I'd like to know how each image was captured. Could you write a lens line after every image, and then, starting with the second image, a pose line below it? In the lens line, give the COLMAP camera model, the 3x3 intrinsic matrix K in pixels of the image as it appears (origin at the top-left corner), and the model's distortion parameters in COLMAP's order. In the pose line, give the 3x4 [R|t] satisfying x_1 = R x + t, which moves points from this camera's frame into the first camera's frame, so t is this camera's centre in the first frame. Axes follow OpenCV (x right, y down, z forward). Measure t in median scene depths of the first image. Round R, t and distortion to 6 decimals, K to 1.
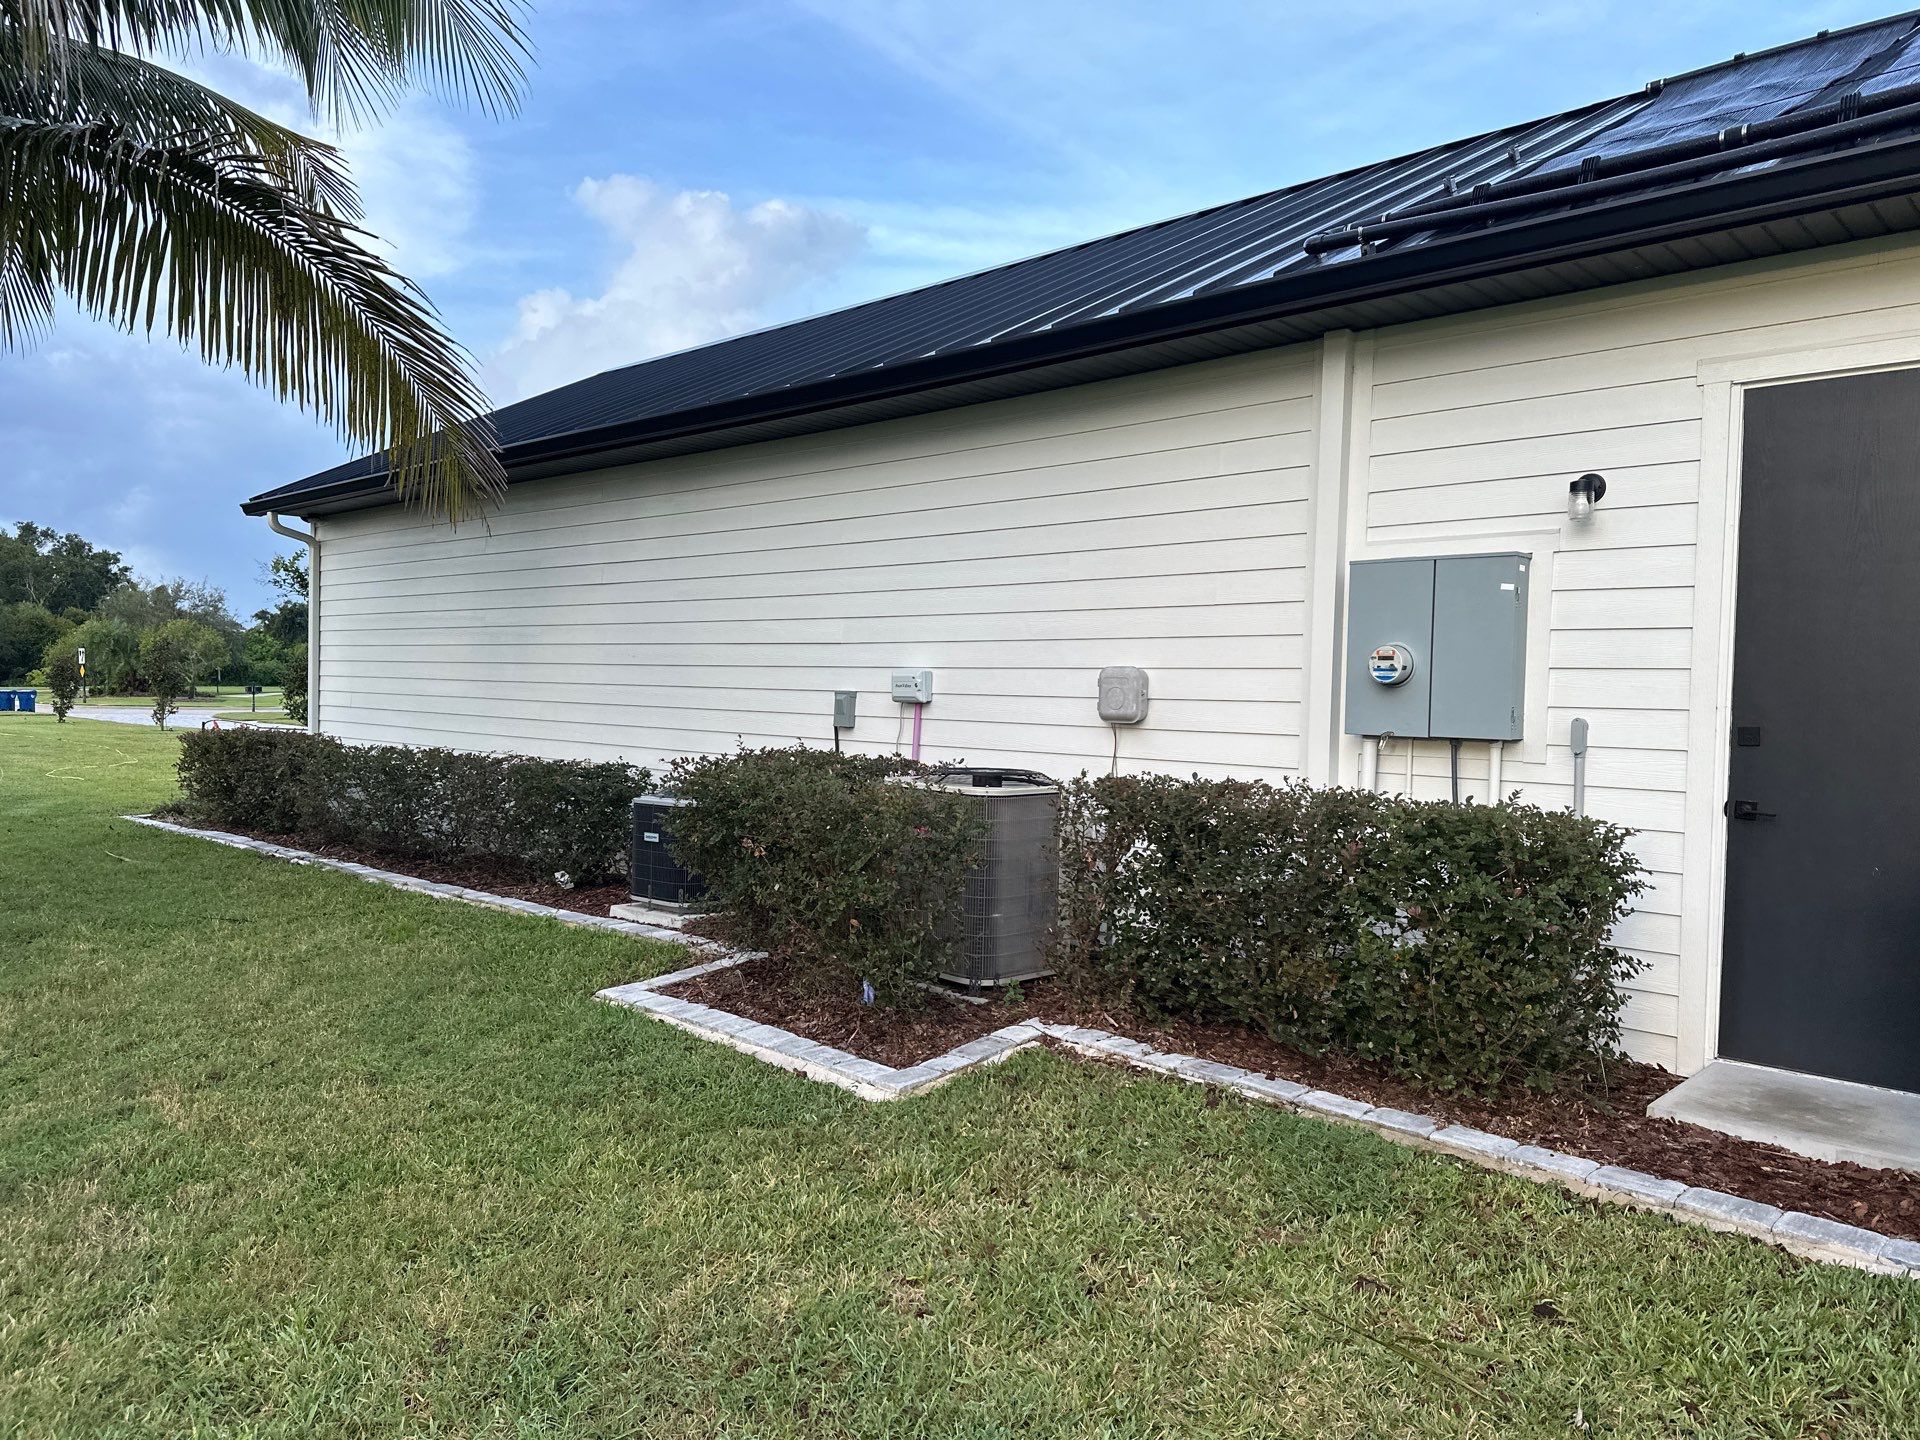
lens RADIAL K [[1320.3, 0, 955.3], [0, 1320.3, 723.4], [0, 0, 1]] dist [0.063241, -0.073434]
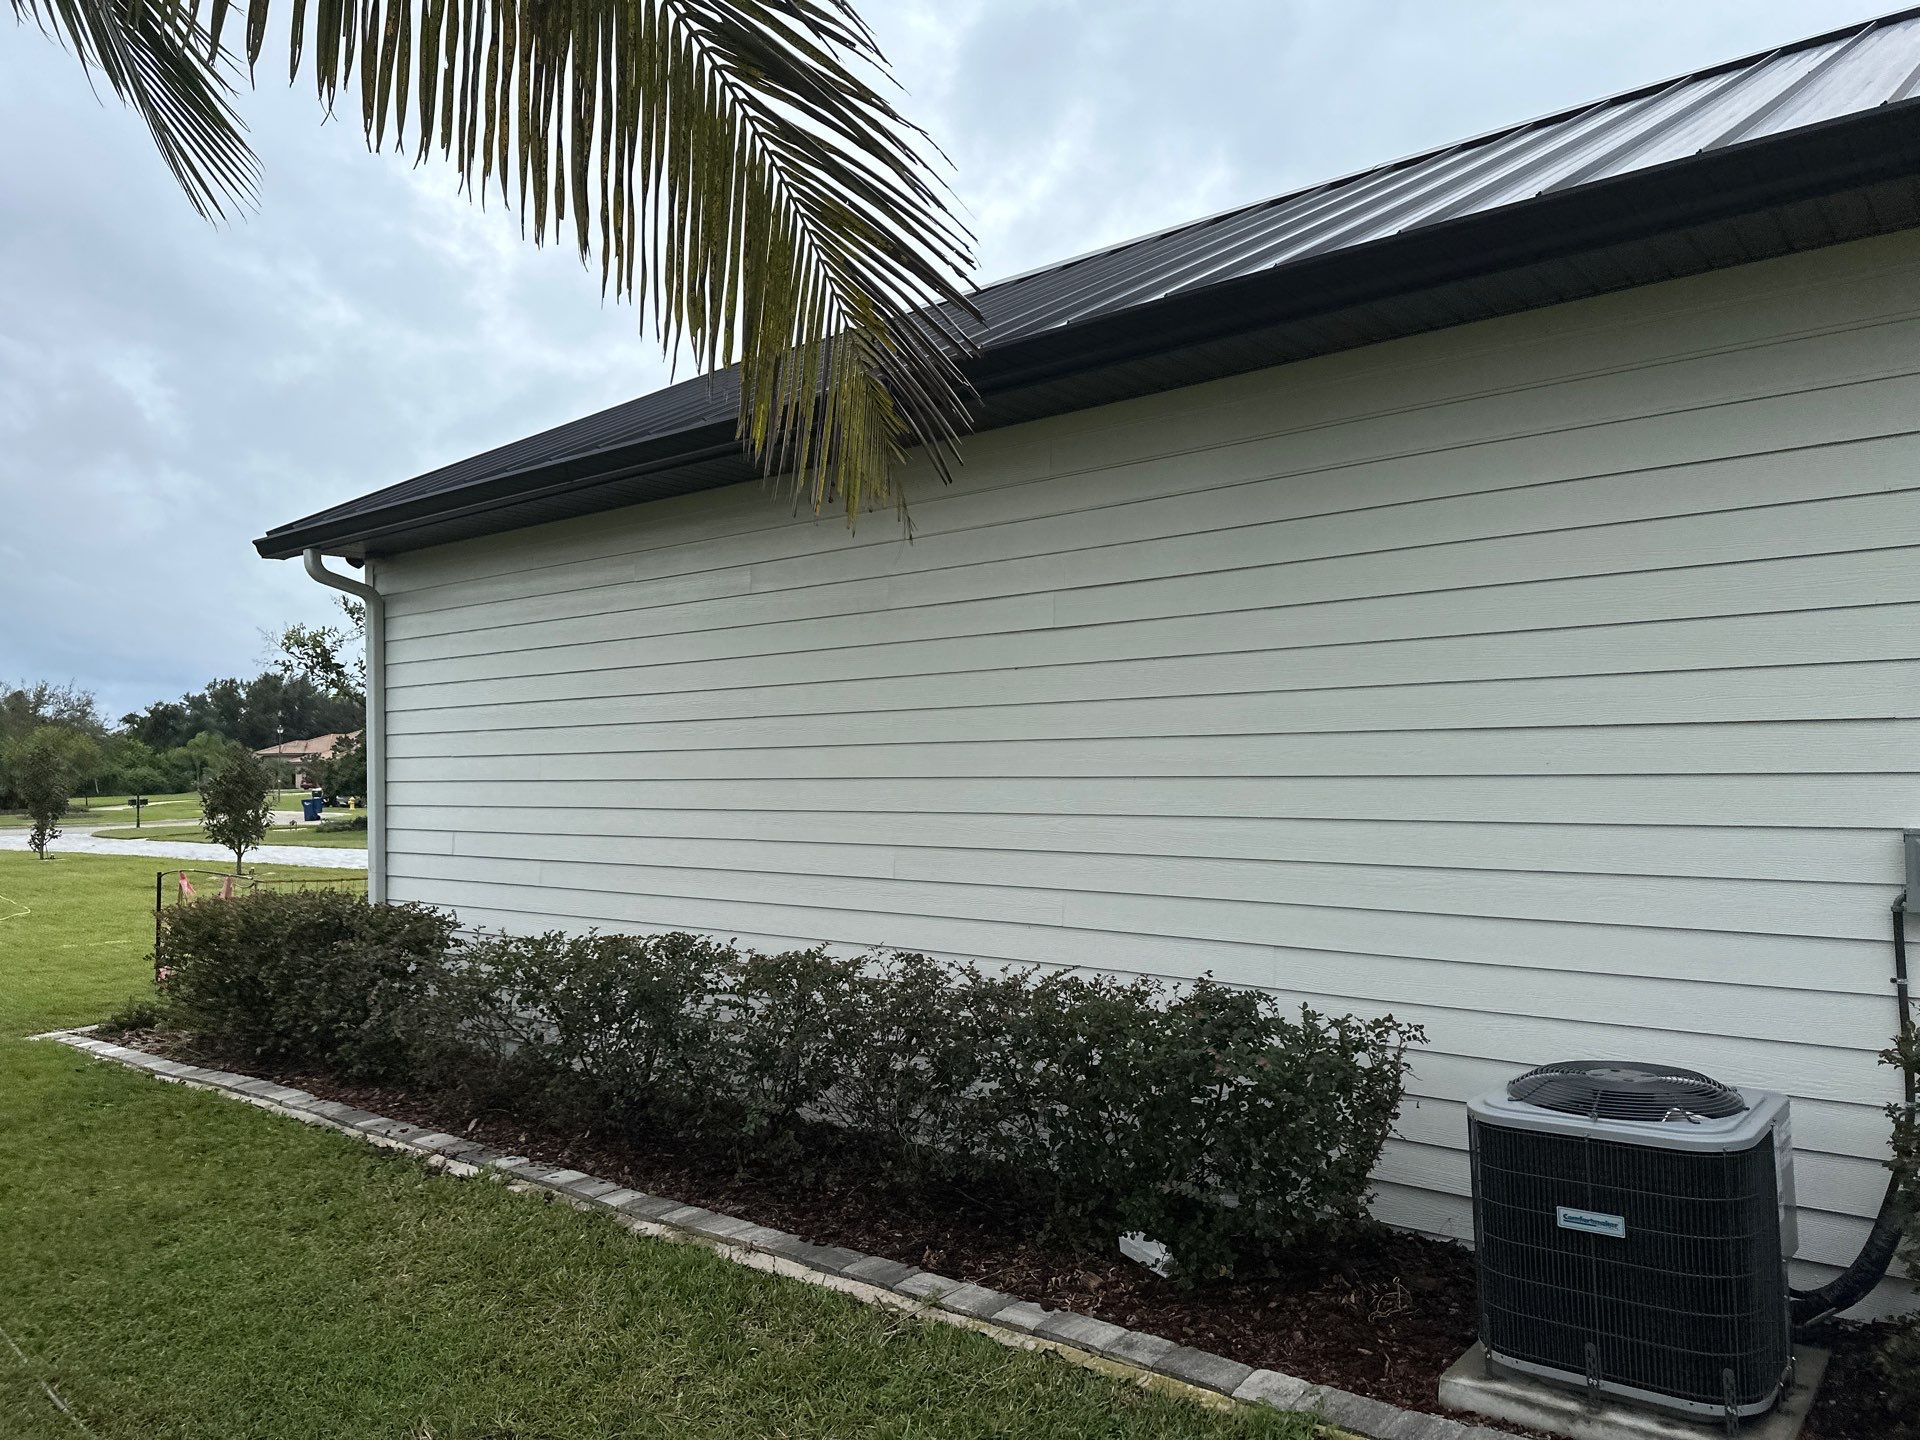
lens RADIAL K [[1320.3, 0, 966.6], [0, 1320.3, 721.9], [0, 0, 1]] dist [0.063241, -0.073434]
pose [[0.996041, -0.030785, 0.083395, -0.262485], [0.035865, 0.997546, -0.060123, -0.027834], [-0.081340, 0.062876, 0.994701, 0.355691]]
